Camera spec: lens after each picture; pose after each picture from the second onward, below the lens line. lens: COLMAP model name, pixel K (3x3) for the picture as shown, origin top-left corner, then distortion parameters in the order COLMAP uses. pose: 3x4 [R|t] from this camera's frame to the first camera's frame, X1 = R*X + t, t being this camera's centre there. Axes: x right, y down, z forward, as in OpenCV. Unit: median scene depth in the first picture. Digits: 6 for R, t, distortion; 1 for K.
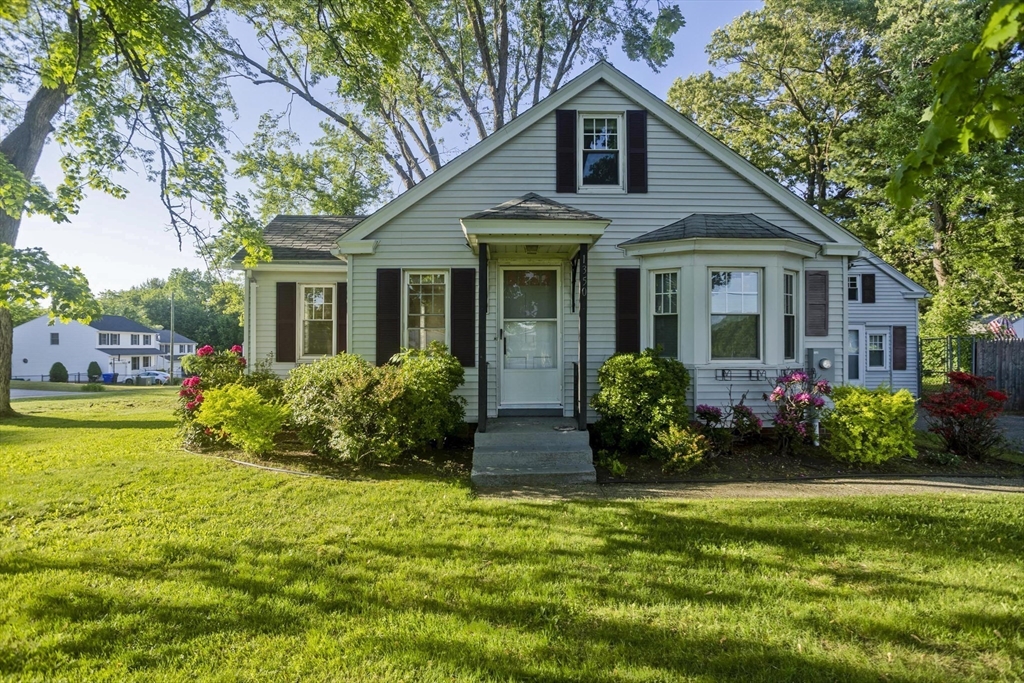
lens RADIAL K [[495.3, 0, 514.2], [0, 495.3, 330.2], [0, 0, 1]] dist [-0.050923, 0.029198]
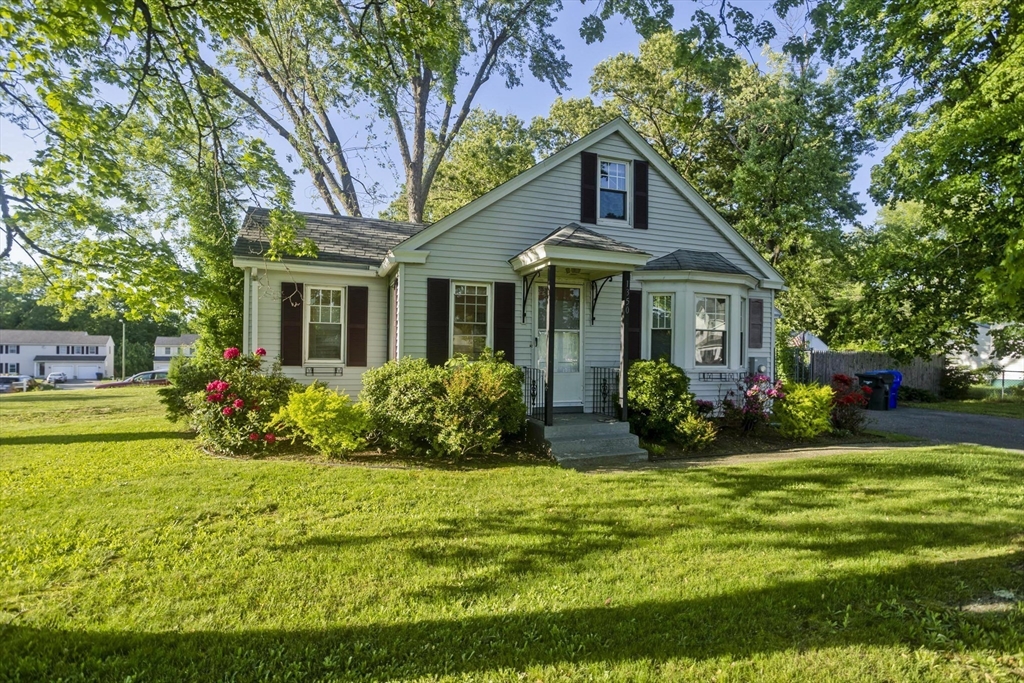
lens RADIAL K [[526.5, 0, 513.6], [0, 526.5, 337.1], [0, 0, 1]] dist [-0.055556, 0.038319]
pose [[0.944823, 0.022432, 0.326812, -0.476290], [-0.023842, 0.999716, 0.000308, -0.002484], [-0.326712, -0.008083, 0.945089, -0.131704]]
